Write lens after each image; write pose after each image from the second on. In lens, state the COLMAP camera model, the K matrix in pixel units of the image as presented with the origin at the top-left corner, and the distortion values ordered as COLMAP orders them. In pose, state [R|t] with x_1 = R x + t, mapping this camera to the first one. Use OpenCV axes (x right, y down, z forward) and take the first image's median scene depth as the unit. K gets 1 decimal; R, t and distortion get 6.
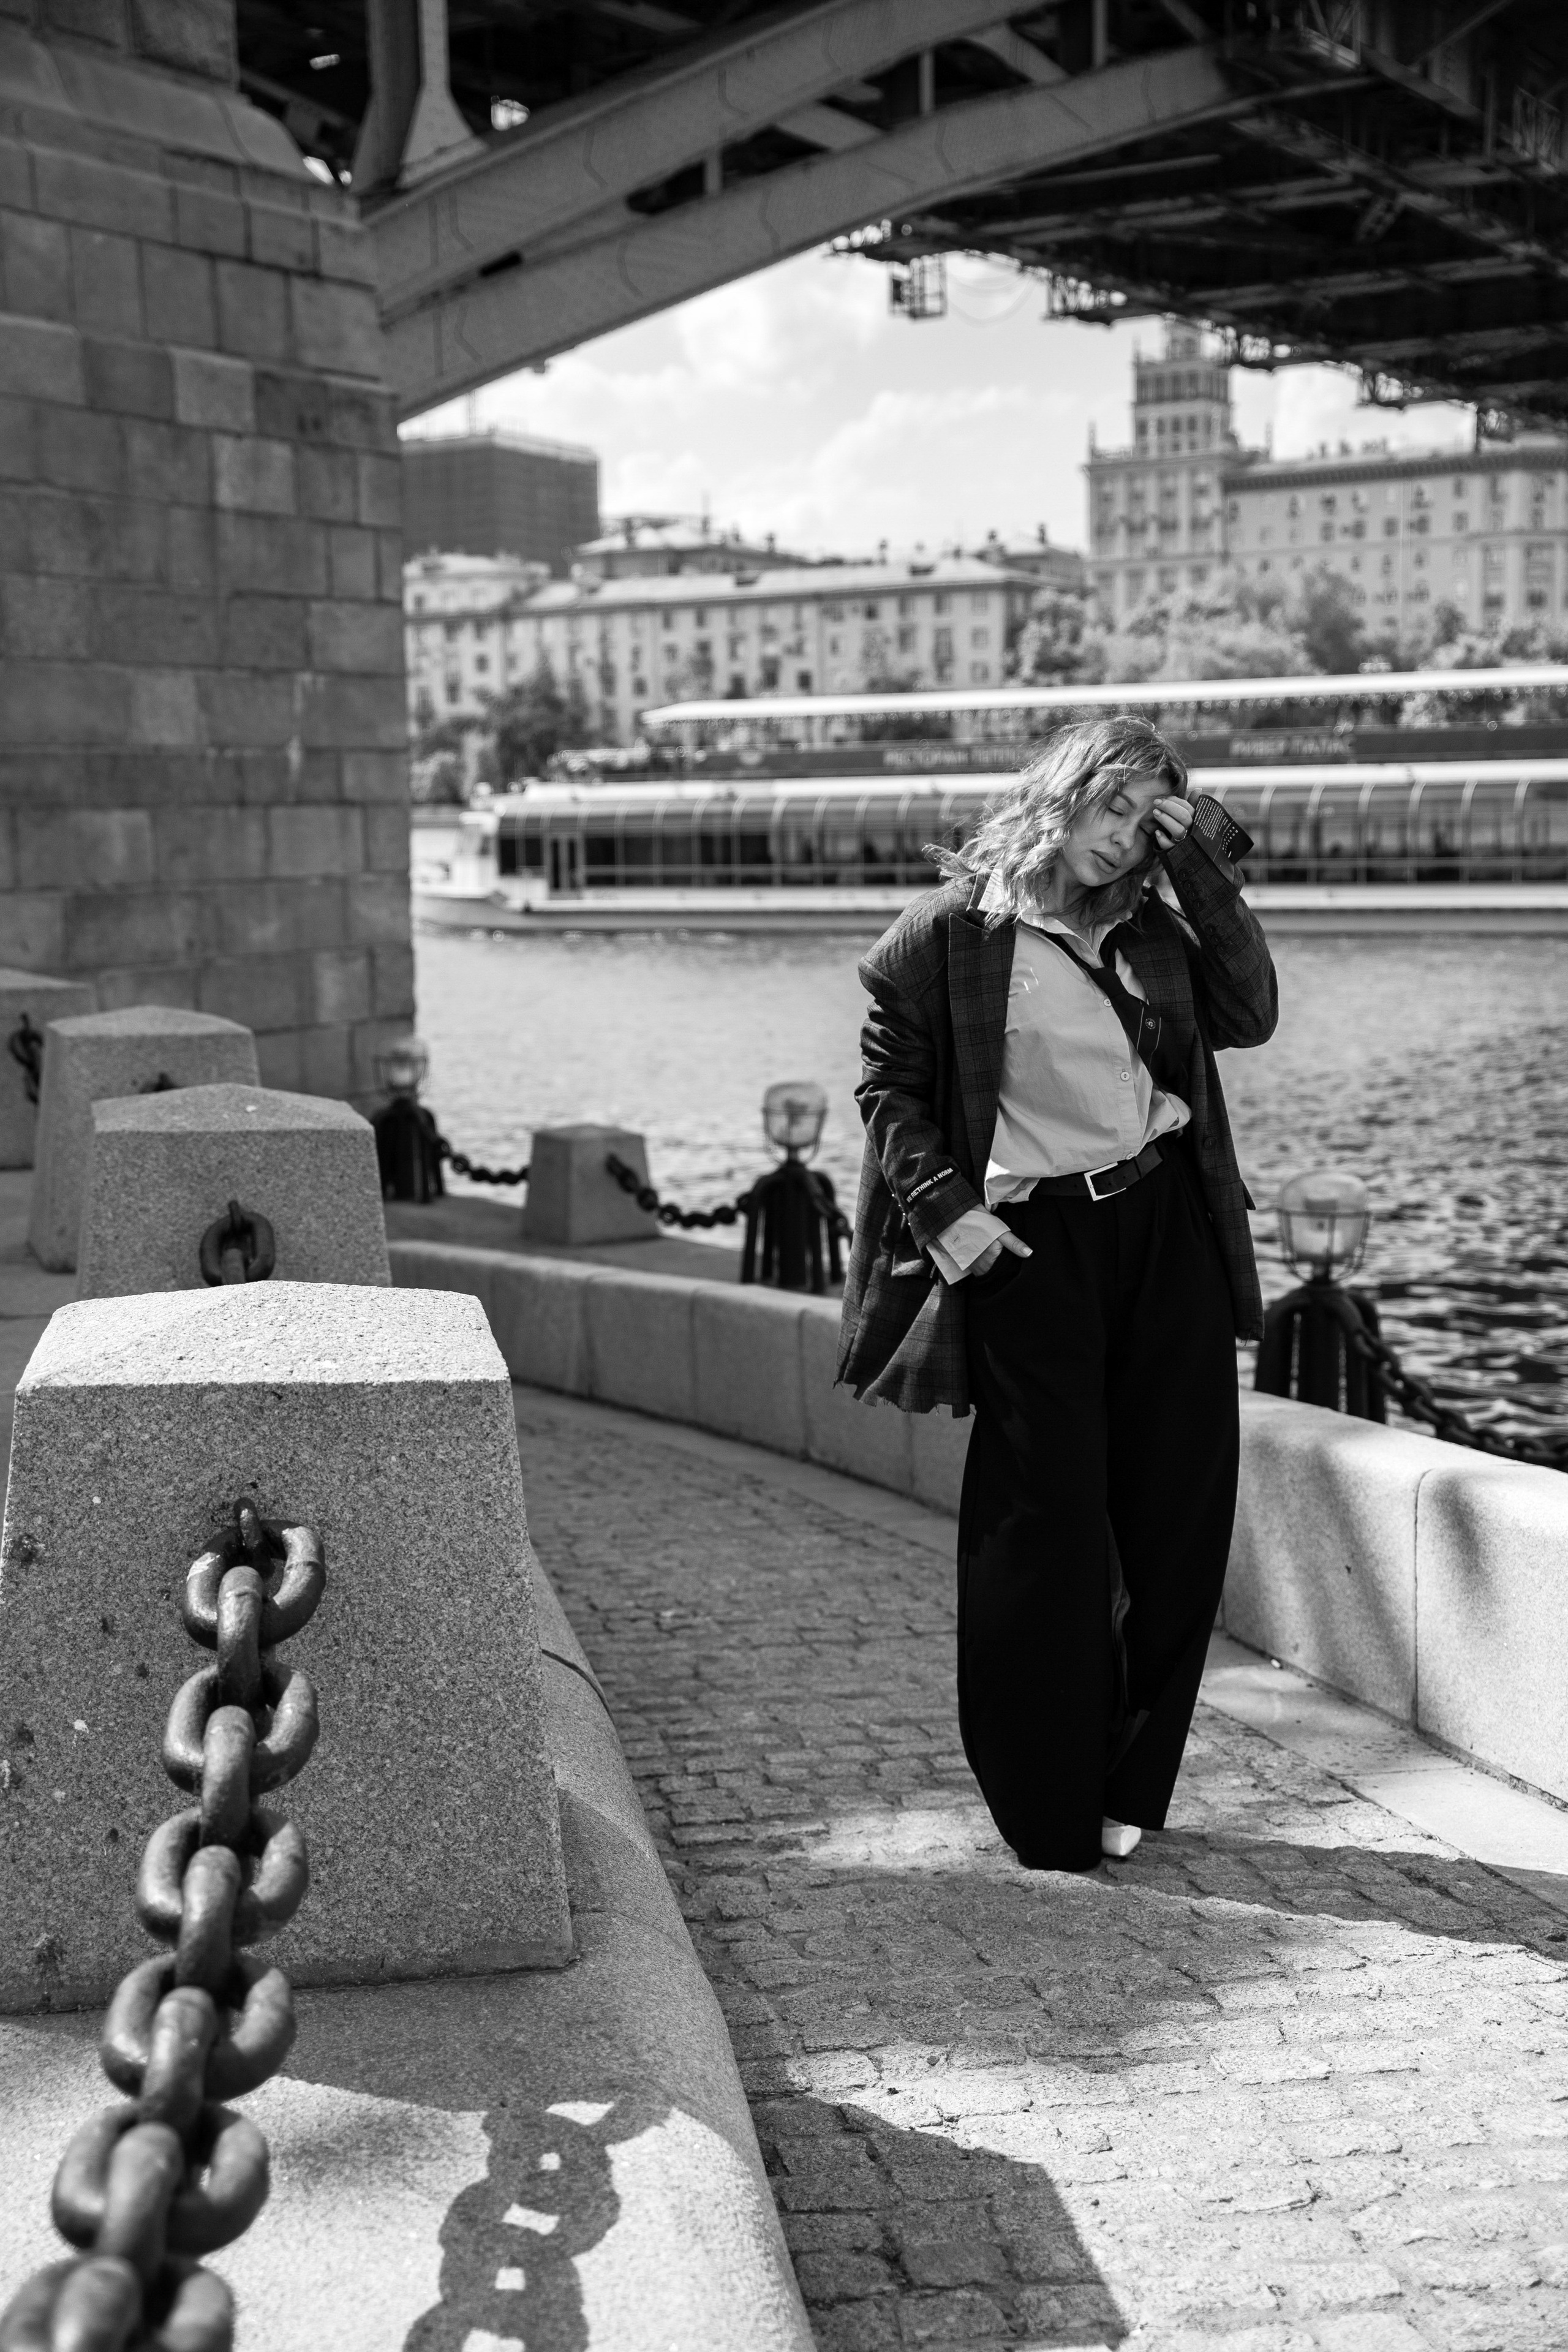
lens RADIAL K [[2963.9, 0, 803.4], [0, 2963.9, 1168.7], [0, 0, 1]] dist [0.086010, 0.000000]
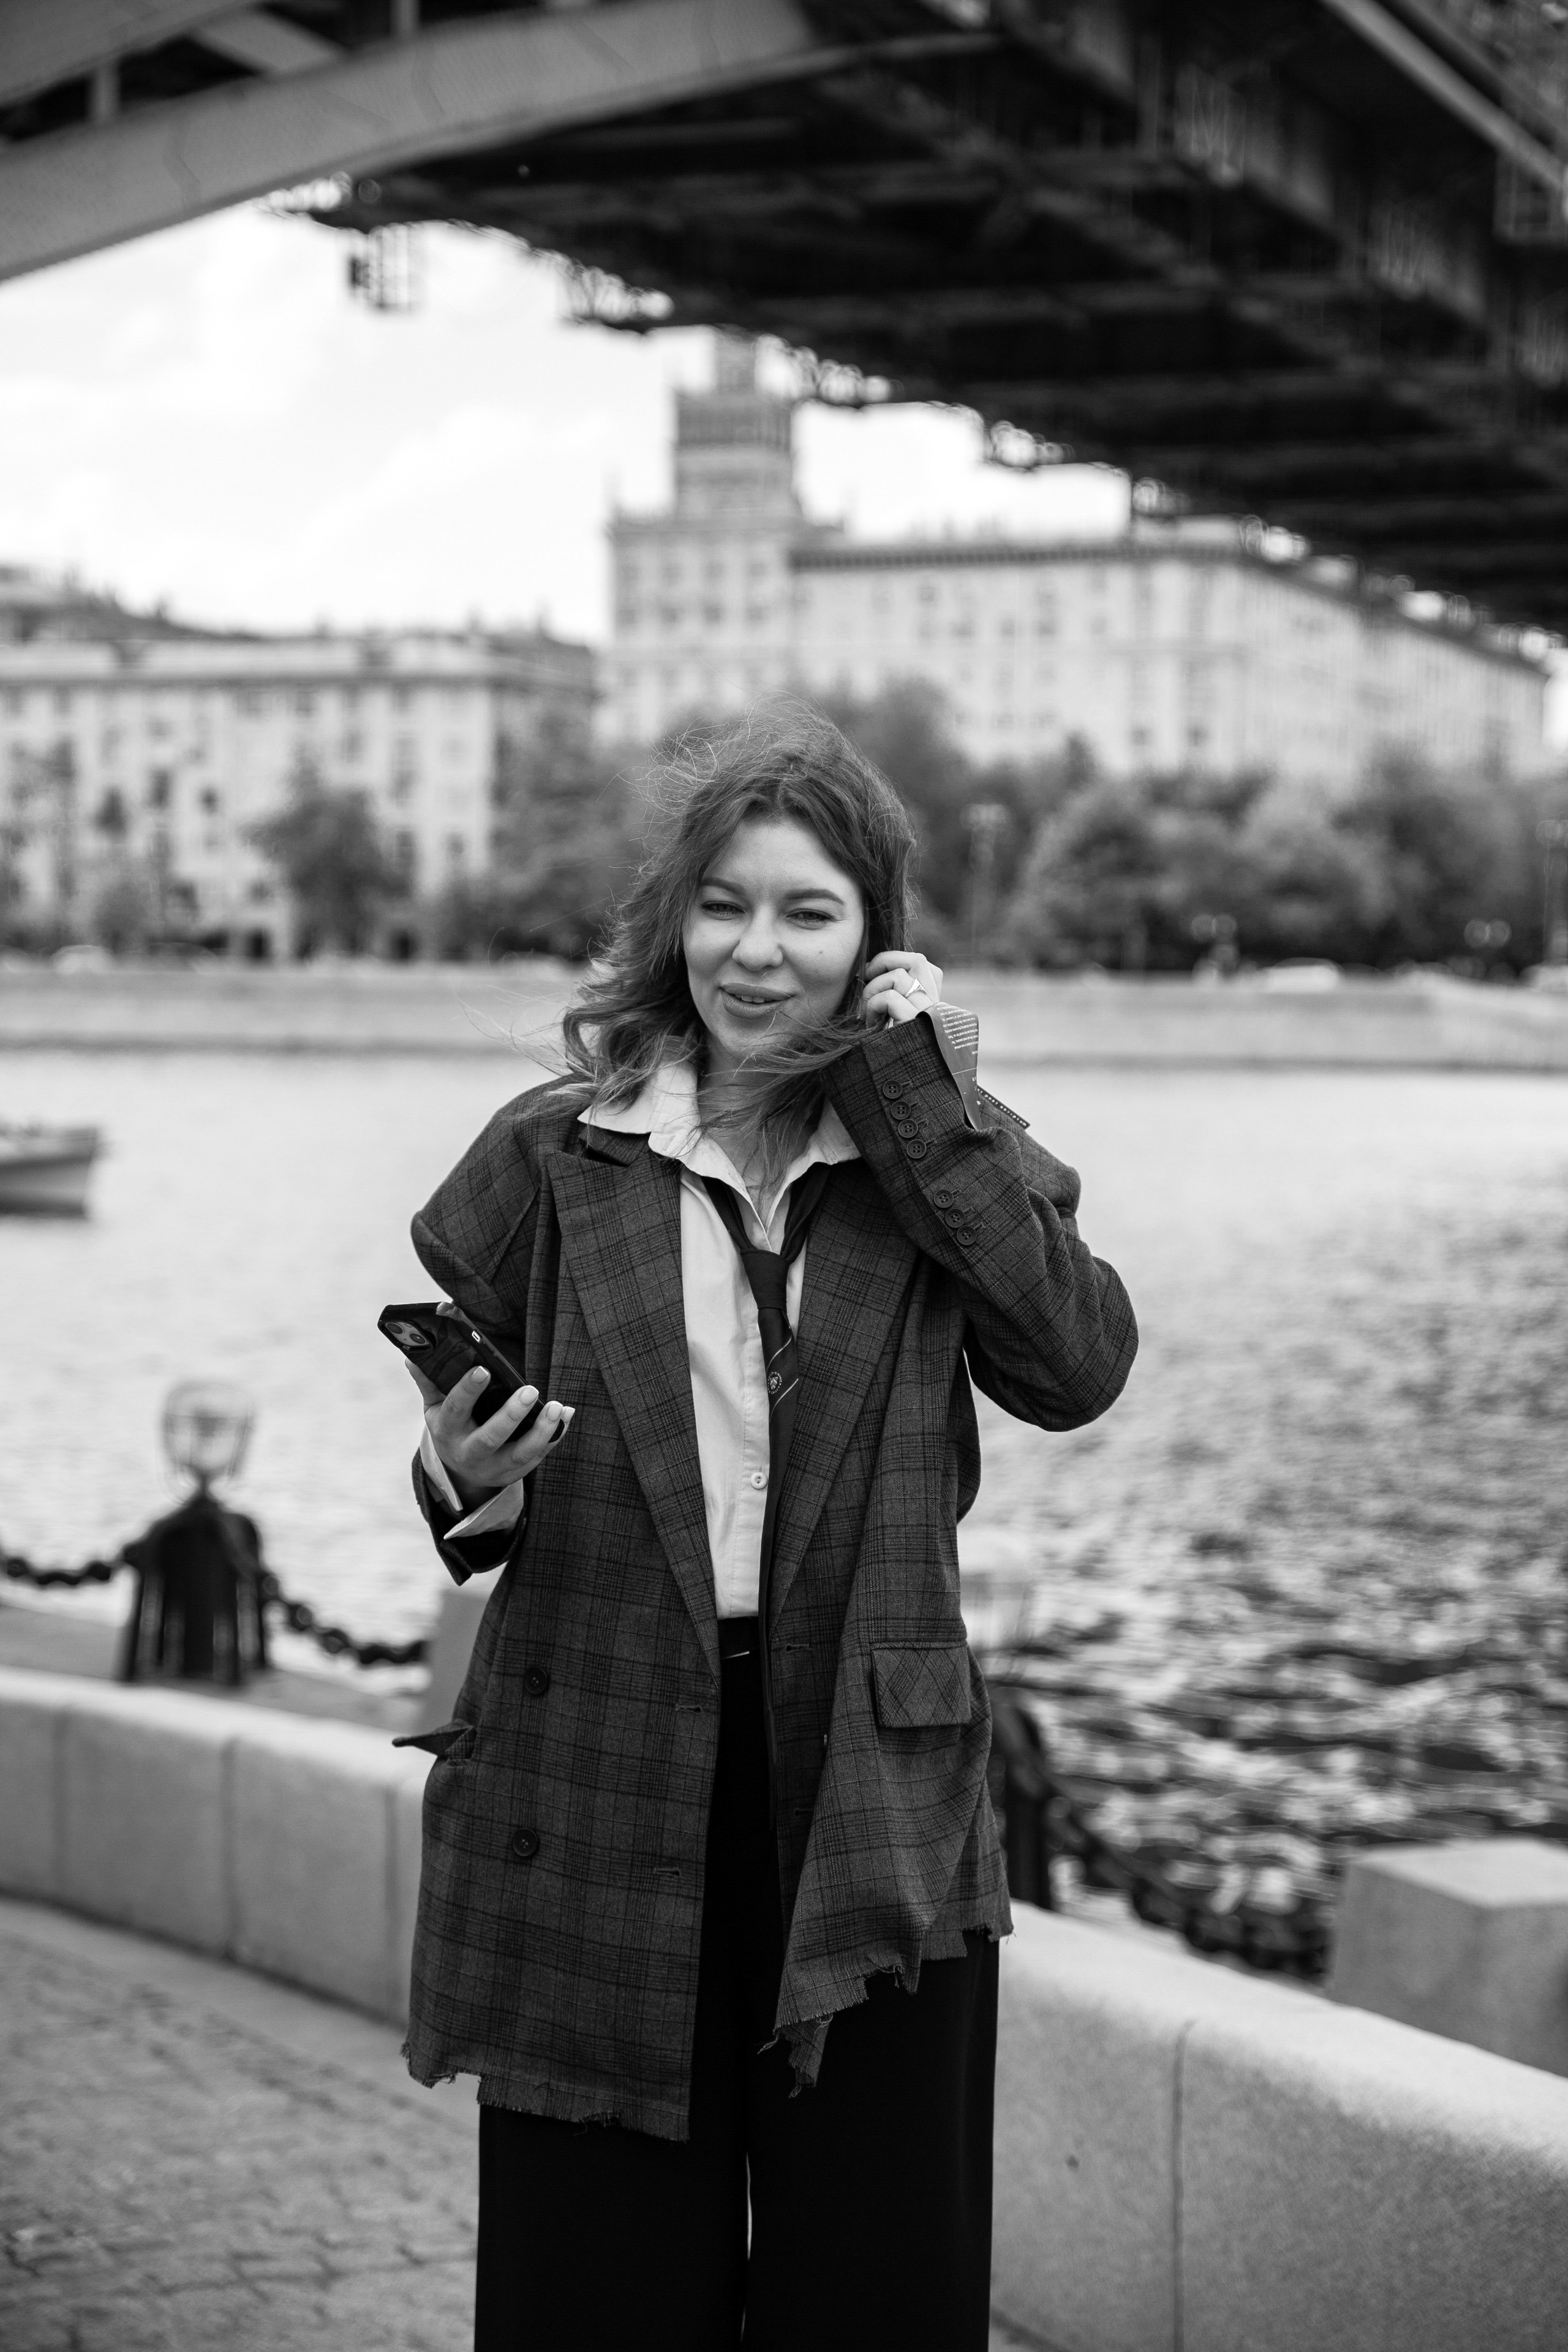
lens RADIAL K [[4112.4, 0, 808.9], [0, 4112.4, 1181.4], [0, 0, 1]] dist [0.171911, 0.000000]
pose [[0.988698, 0.028043, 0.147272, -0.004166], [-0.017211, 0.997086, -0.074317, -0.003298], [-0.148927, 0.070942, 0.986300, 0.013779]]
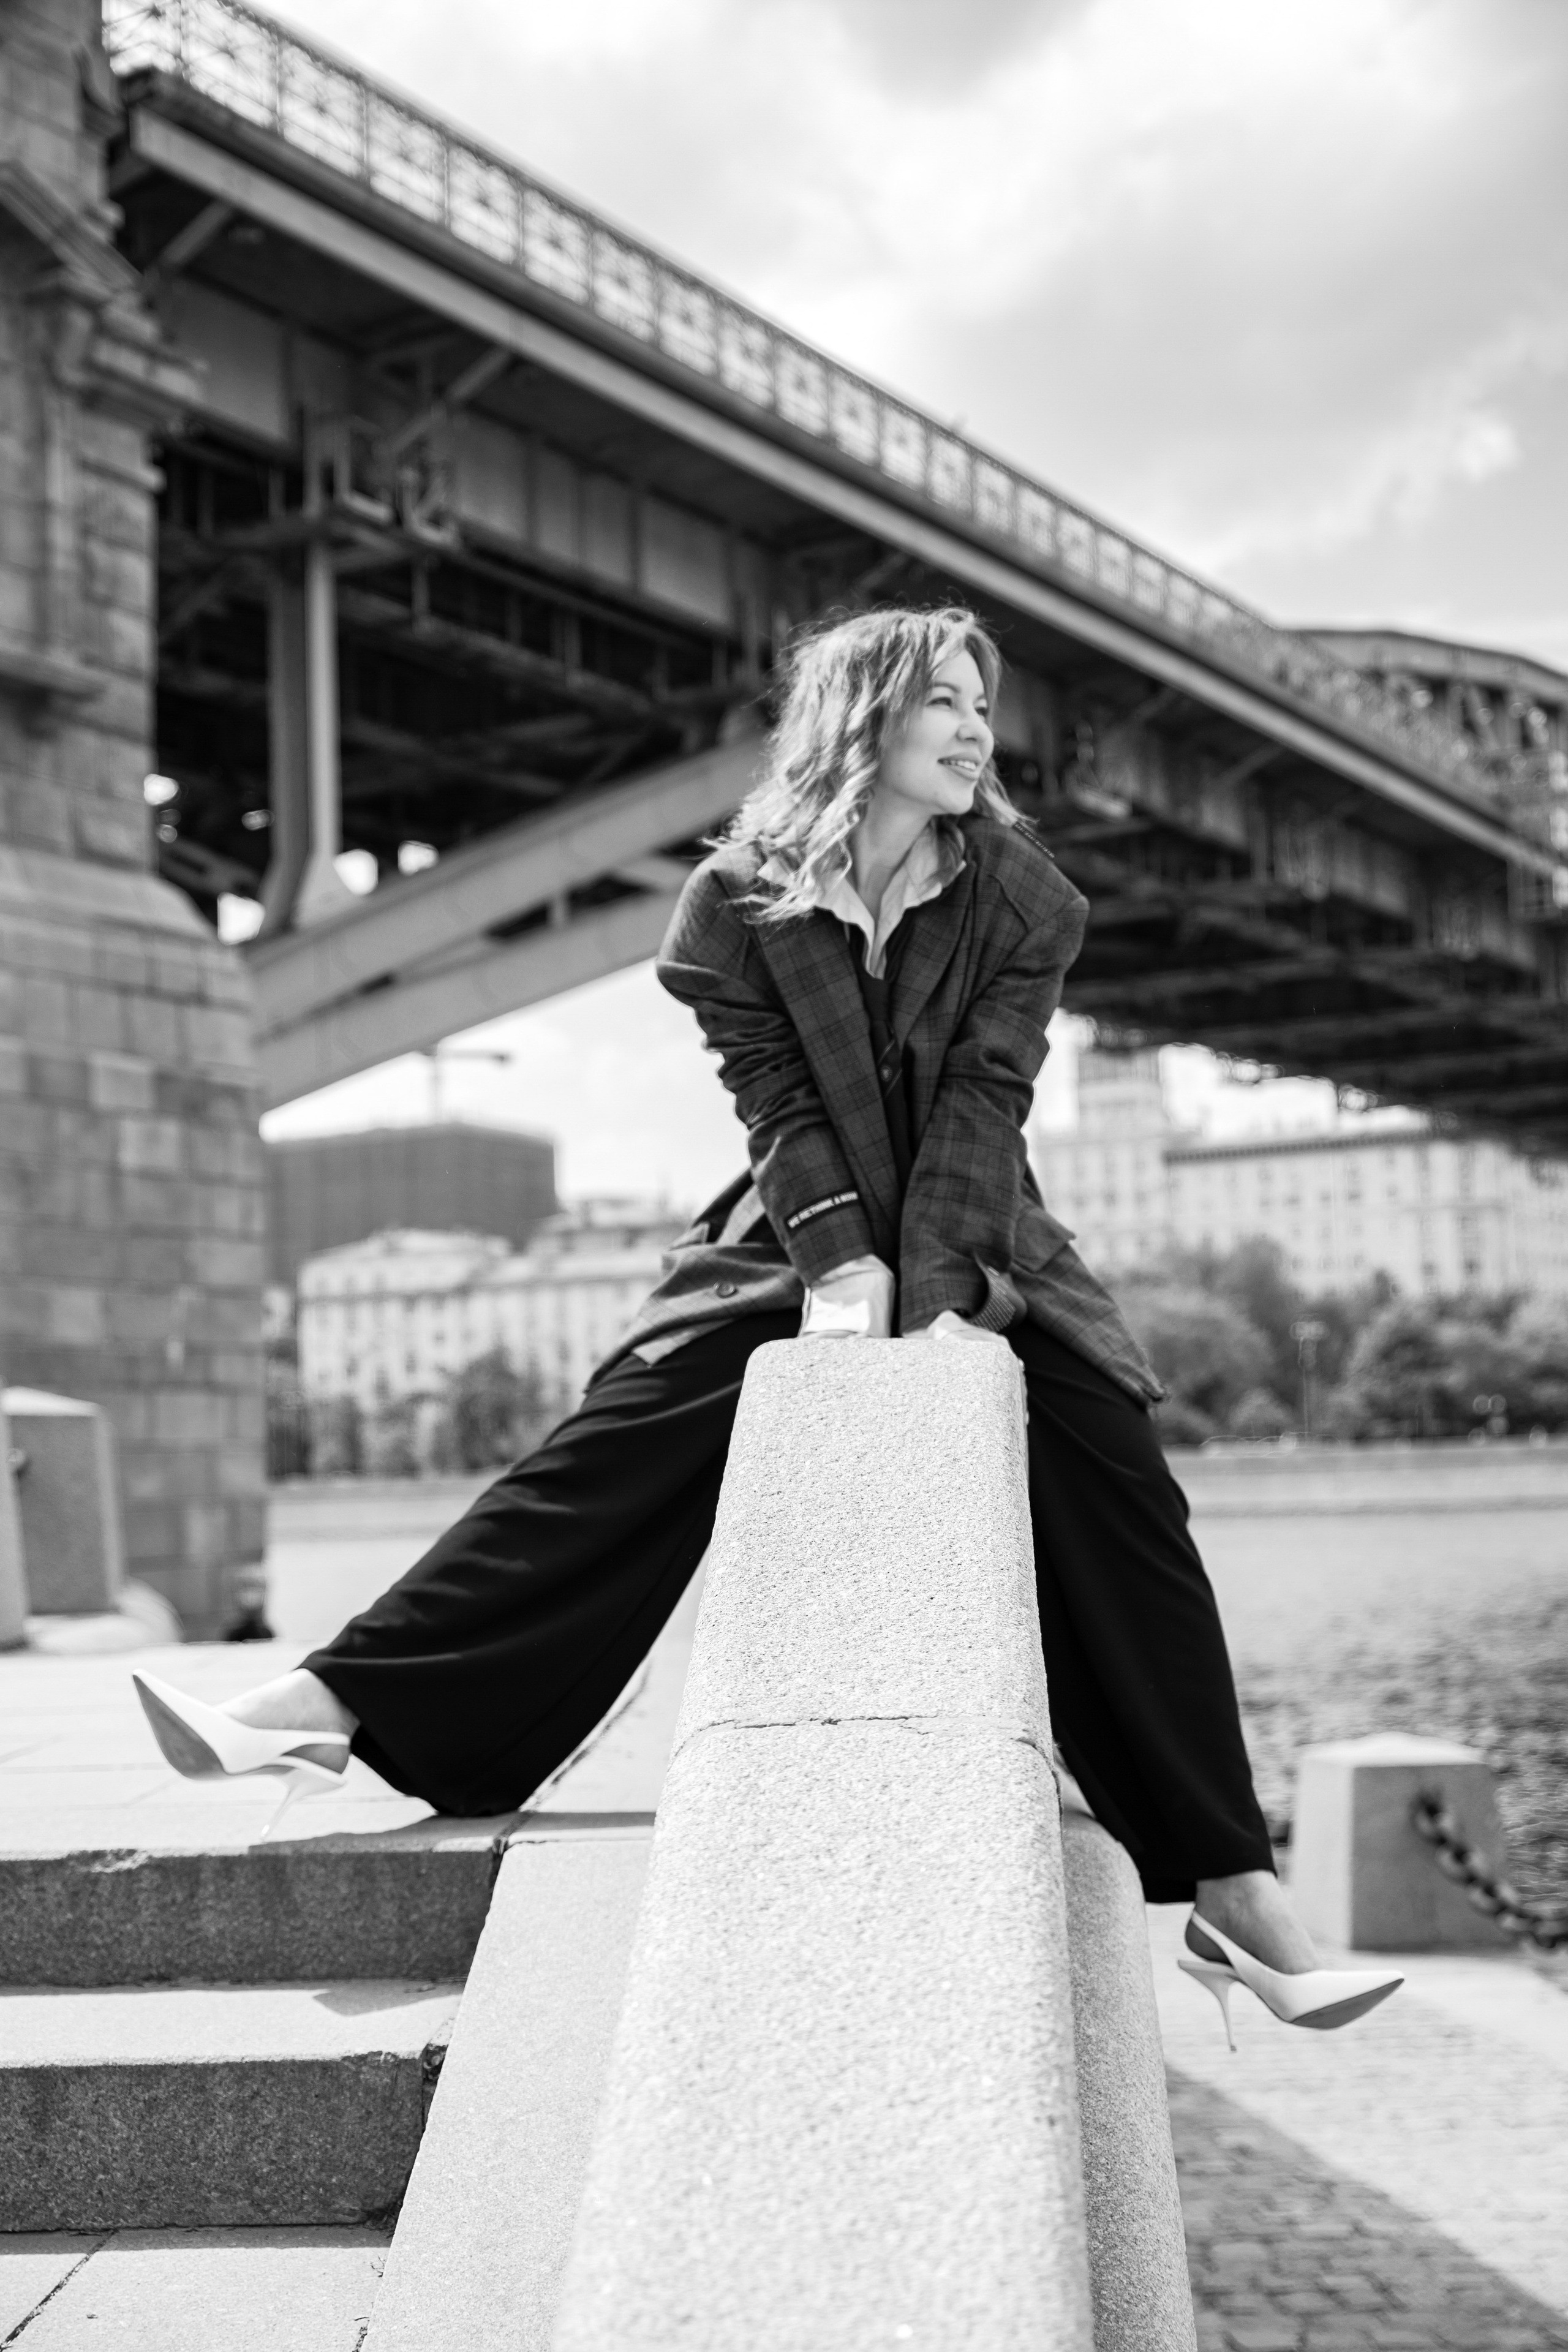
lens RADIAL K [[2963.9, 0, 765.2], [0, 2963.9, 1188.1], [0, 0, 1]] dist [0.086010, 0.000000]
pose [[0.999927, -0.011490, 0.003840, 0.050893], [0.012047, 0.976413, -0.215573, 0.045849], [-0.001273, 0.215604, 0.976480, -0.176558]]
